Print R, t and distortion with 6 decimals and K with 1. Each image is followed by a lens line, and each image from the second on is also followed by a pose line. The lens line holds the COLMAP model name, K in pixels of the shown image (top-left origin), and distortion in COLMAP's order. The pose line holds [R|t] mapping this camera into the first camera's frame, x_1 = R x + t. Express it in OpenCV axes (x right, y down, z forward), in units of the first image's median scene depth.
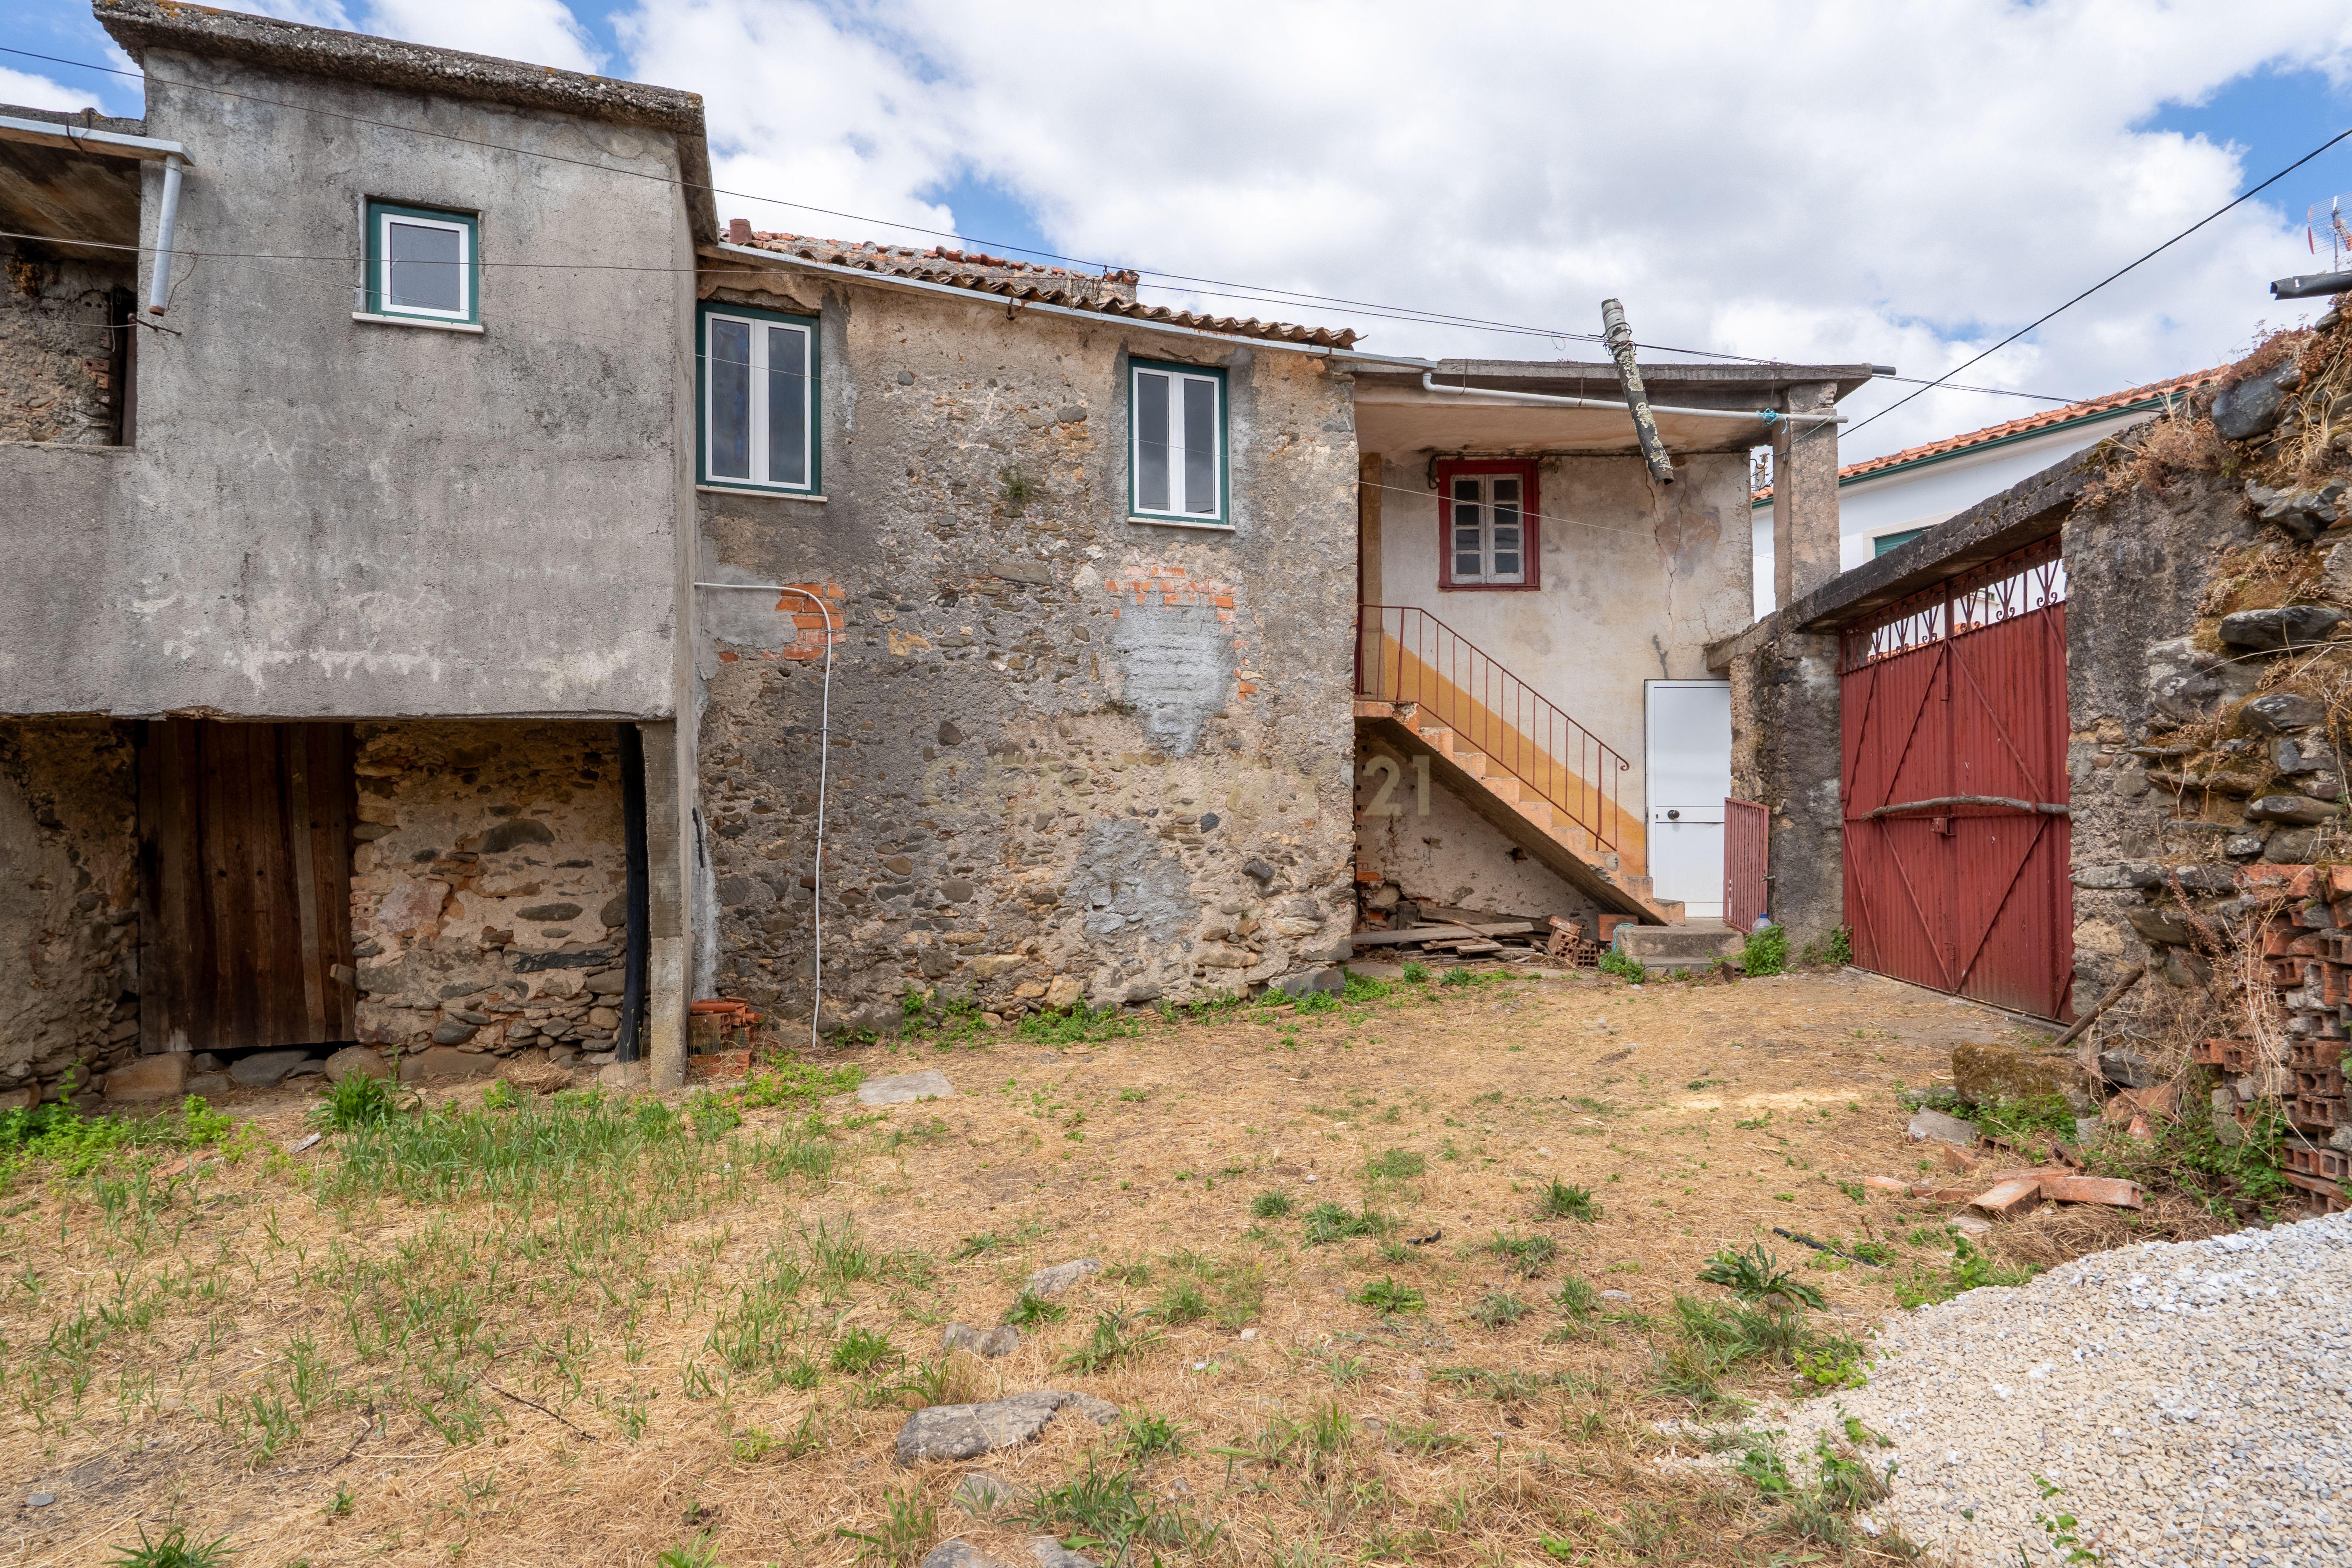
lens RADIAL K [[1149.9, 0, 1150.8], [0, 1149.9, 807.3], [0, 0, 1]] dist [-0.008973, 0.008592]
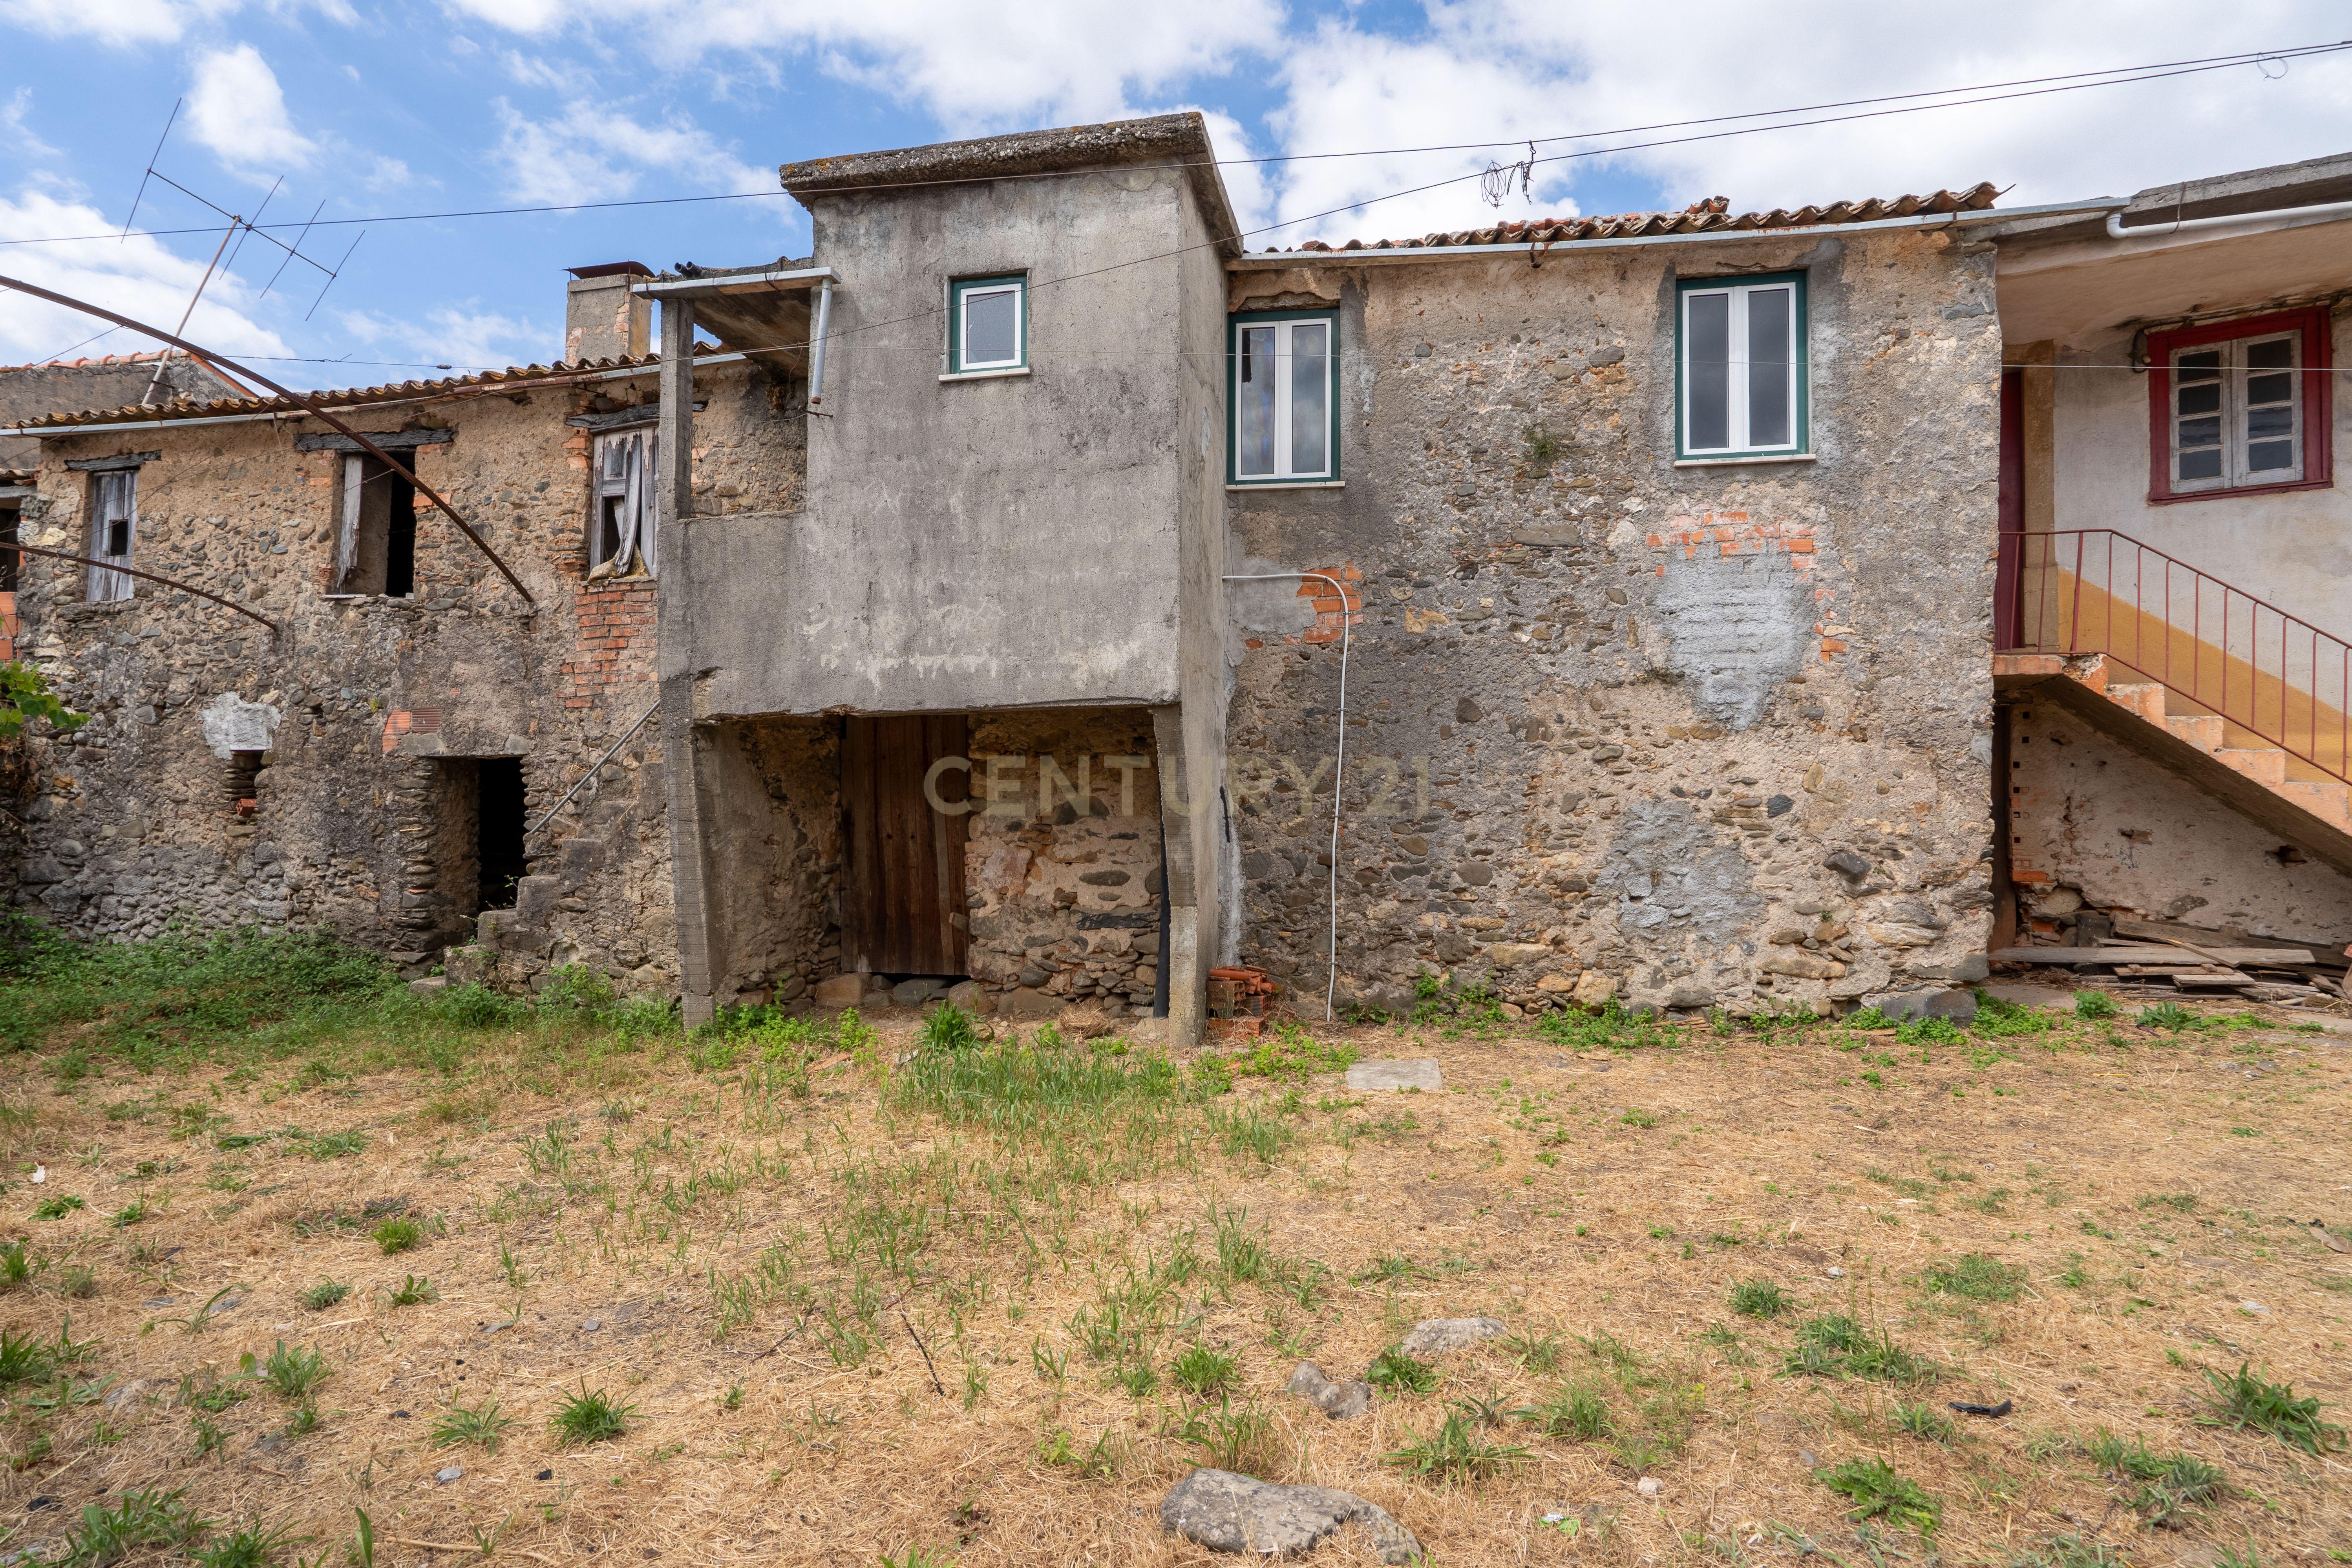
lens RADIAL K [[1083.9, 0, 1191.0], [0, 1083.9, 788.6], [0, 0, 1]] dist [-0.005600, 0.003321]
pose [[0.873448, 0.003694, -0.486903, 0.065935], [-0.003933, 0.999992, 0.000532, 0.001721], [0.486901, 0.001450, 0.873456, 0.093656]]
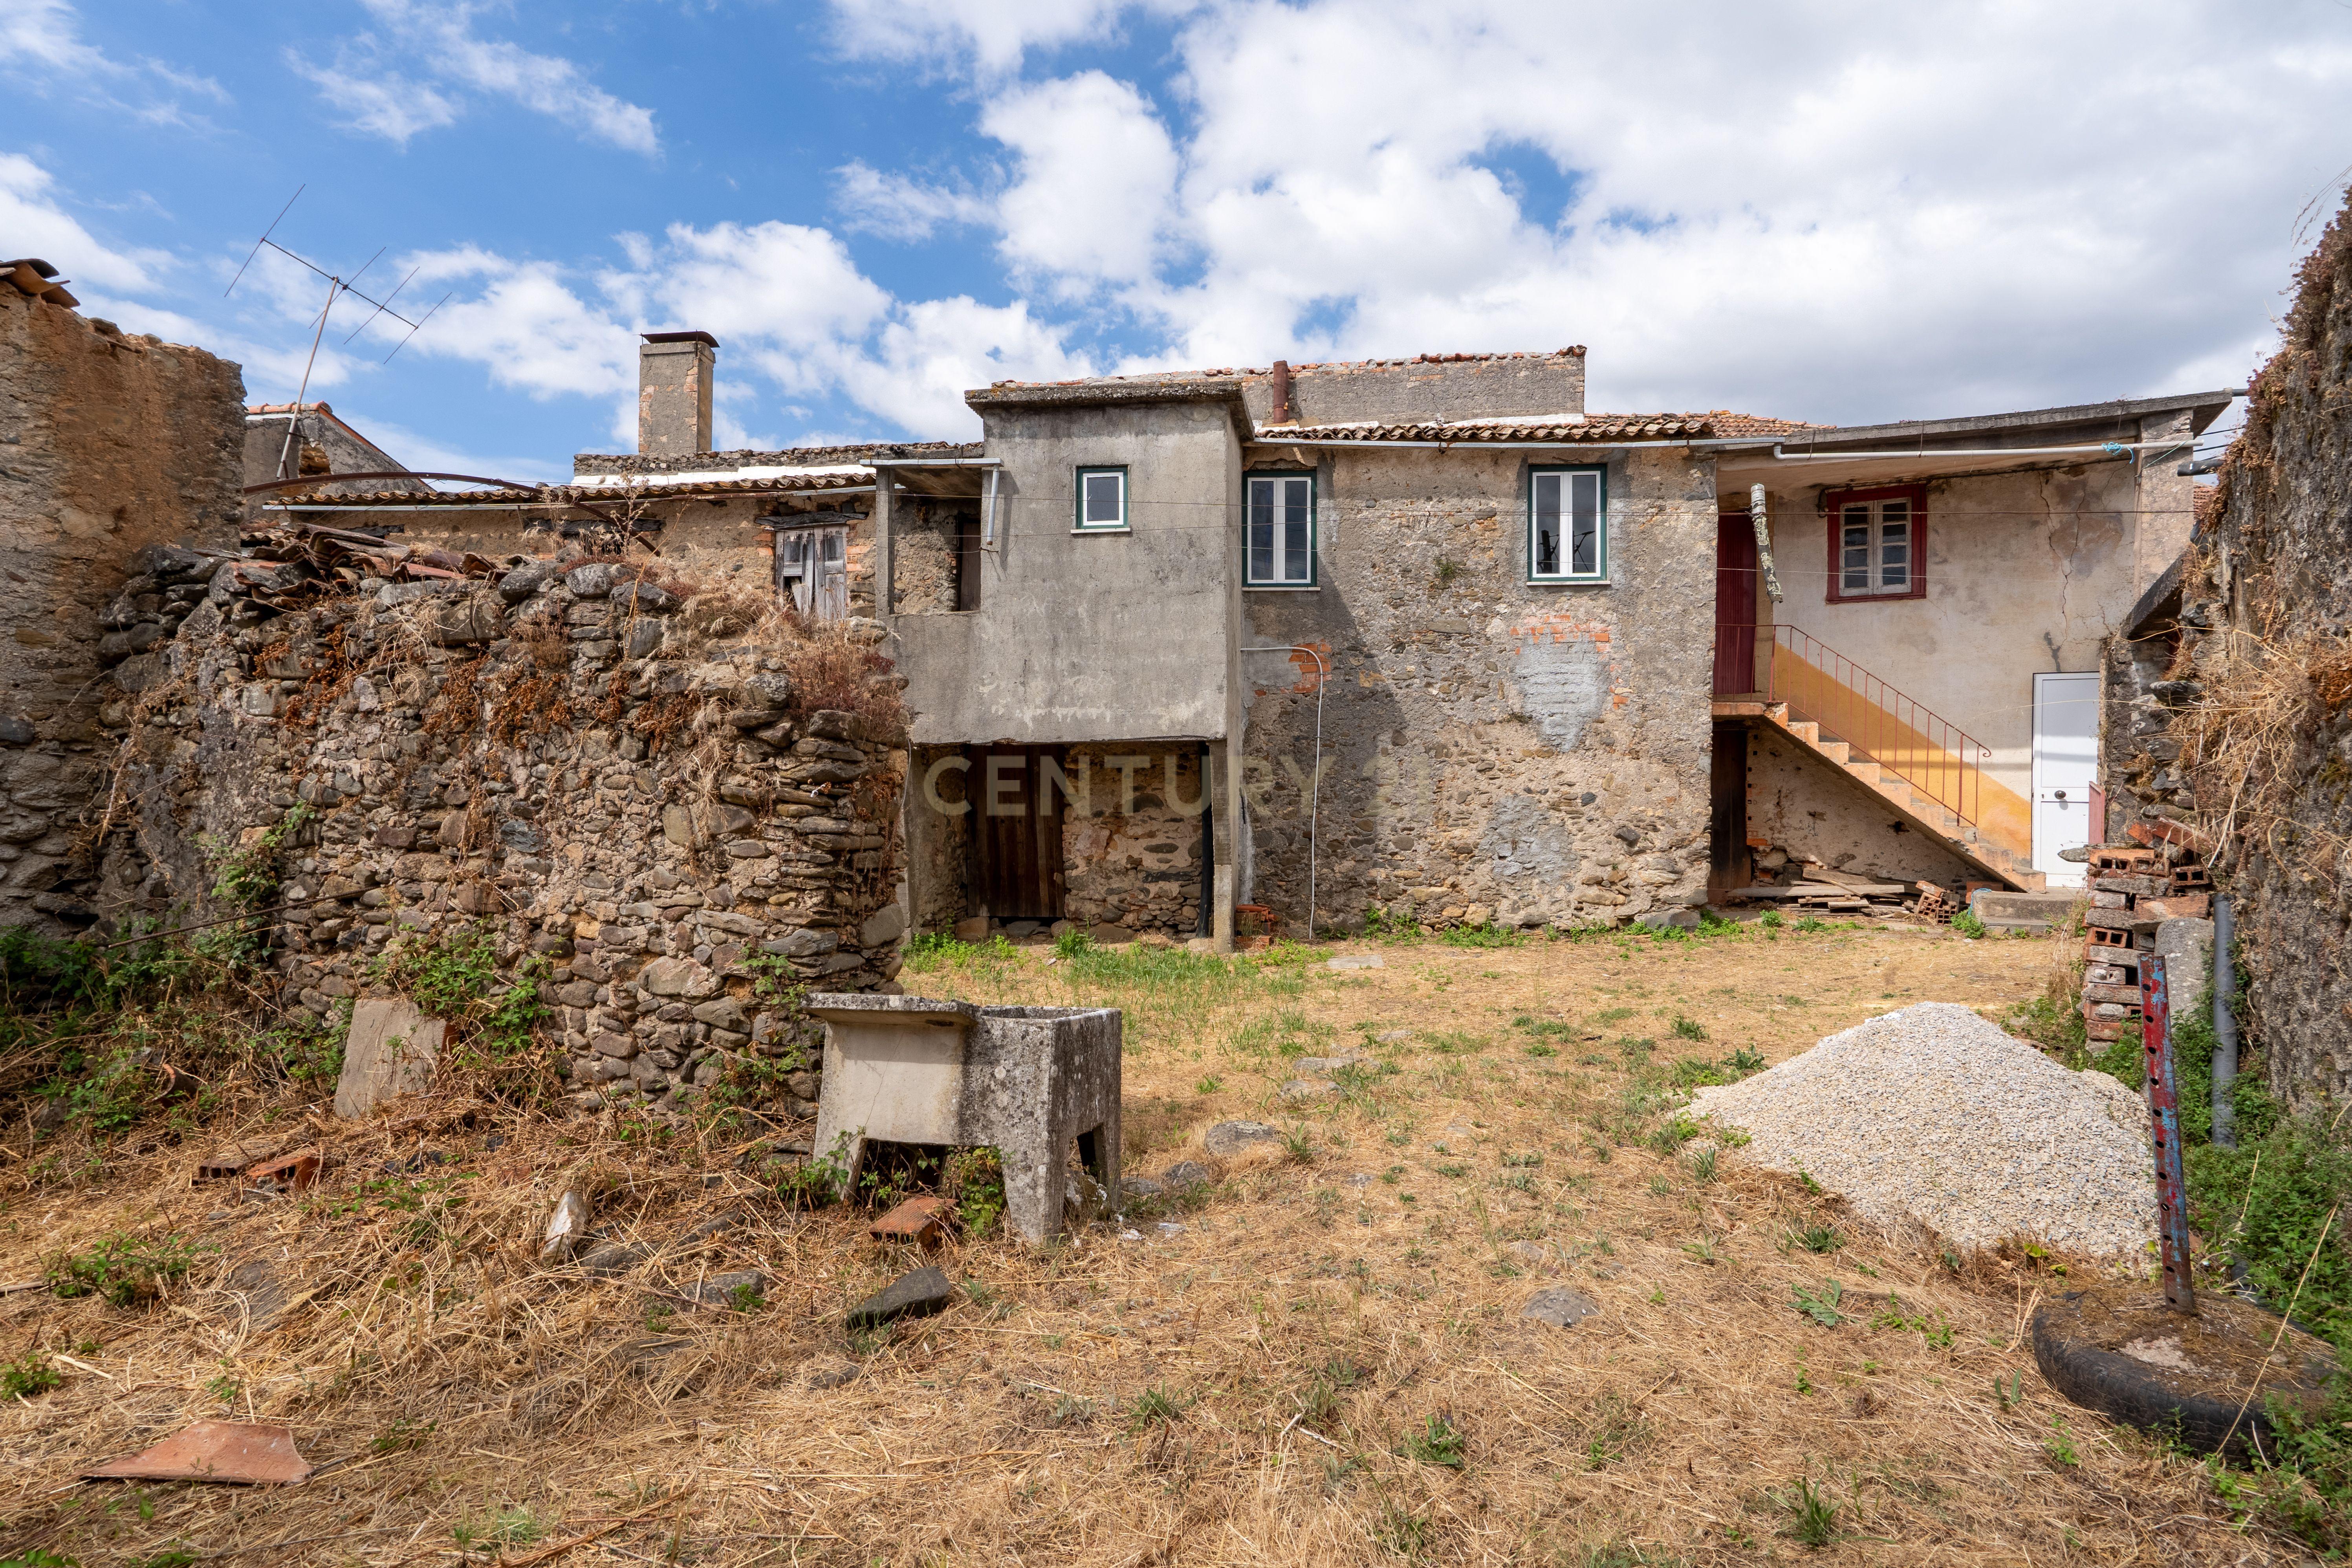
lens RADIAL K [[1074.5, 0, 1233.5], [0, 1074.5, 788.6], [0, 0, 1]] dist [-0.000834, 0.000121]
pose [[0.917535, 0.009926, -0.397530, 0.186873], [-0.002049, 0.999793, 0.020235, -0.026587], [0.397649, -0.017752, 0.917366, -0.376898]]
